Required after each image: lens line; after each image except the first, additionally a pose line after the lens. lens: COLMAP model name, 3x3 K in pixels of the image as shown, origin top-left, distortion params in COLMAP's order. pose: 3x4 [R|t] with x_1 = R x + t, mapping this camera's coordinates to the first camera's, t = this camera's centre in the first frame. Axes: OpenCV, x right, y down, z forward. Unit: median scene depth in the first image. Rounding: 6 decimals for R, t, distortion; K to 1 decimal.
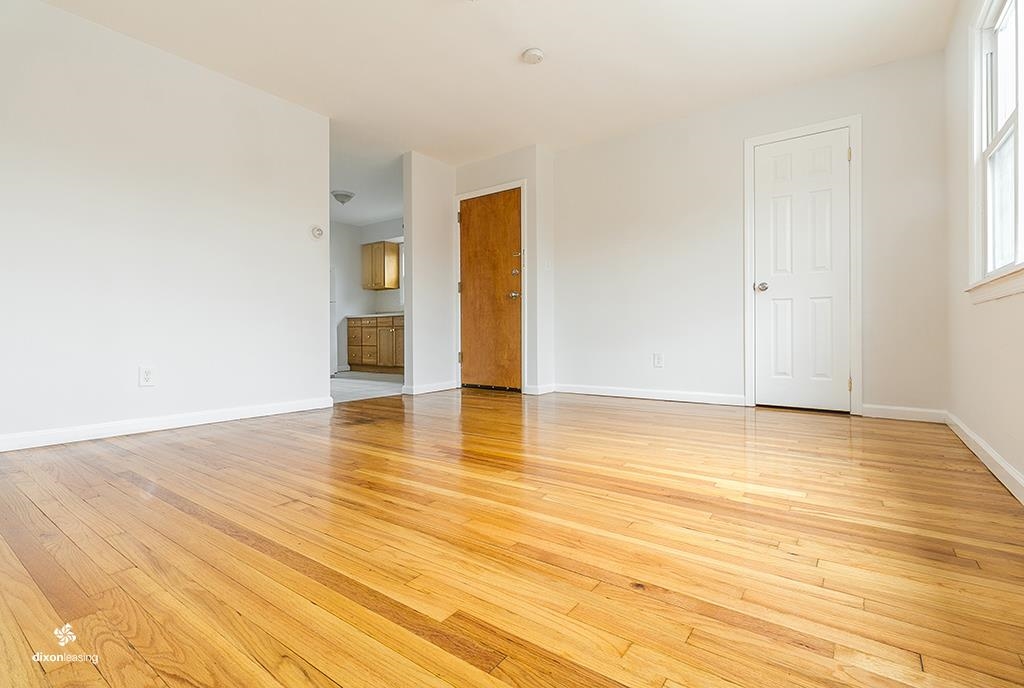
lens RADIAL K [[481.1, 0, 515.1], [0, 481.1, 338.5], [0, 0, 1]] dist [-0.001677, -0.000009]
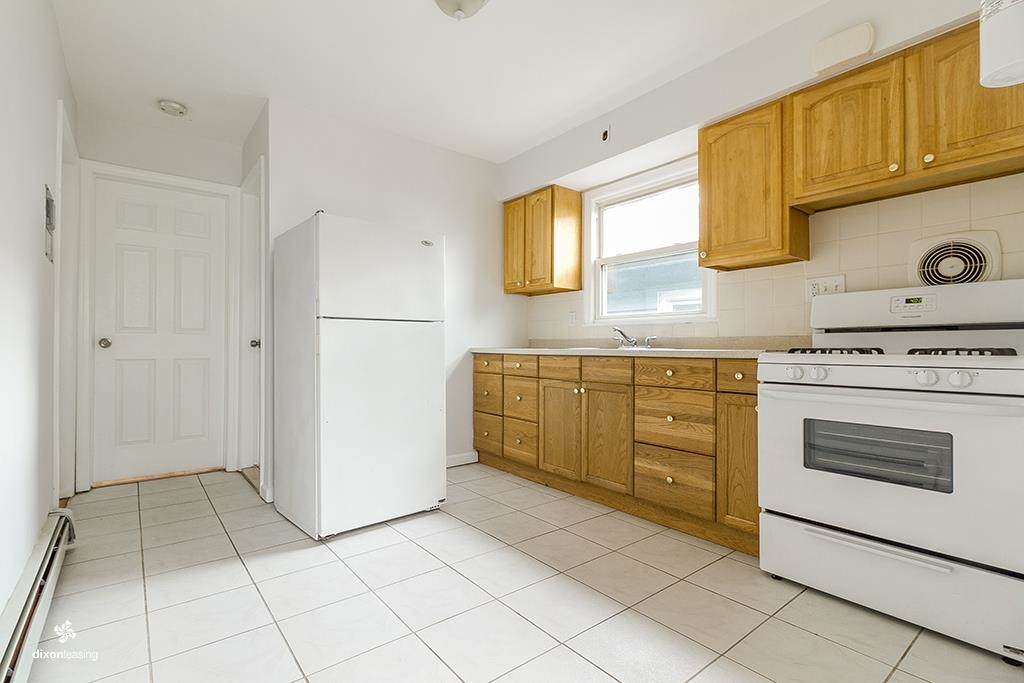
lens RADIAL K [[481.1, 0, 510.6], [0, 481.1, 346.2], [0, 0, 1]] dist [-0.001677, -0.000009]
pose [[0.966186, 0.008225, -0.257714, -0.192121], [-0.010791, 0.999905, -0.008546, -0.046585], [0.257619, 0.011038, 0.966183, 0.552558]]
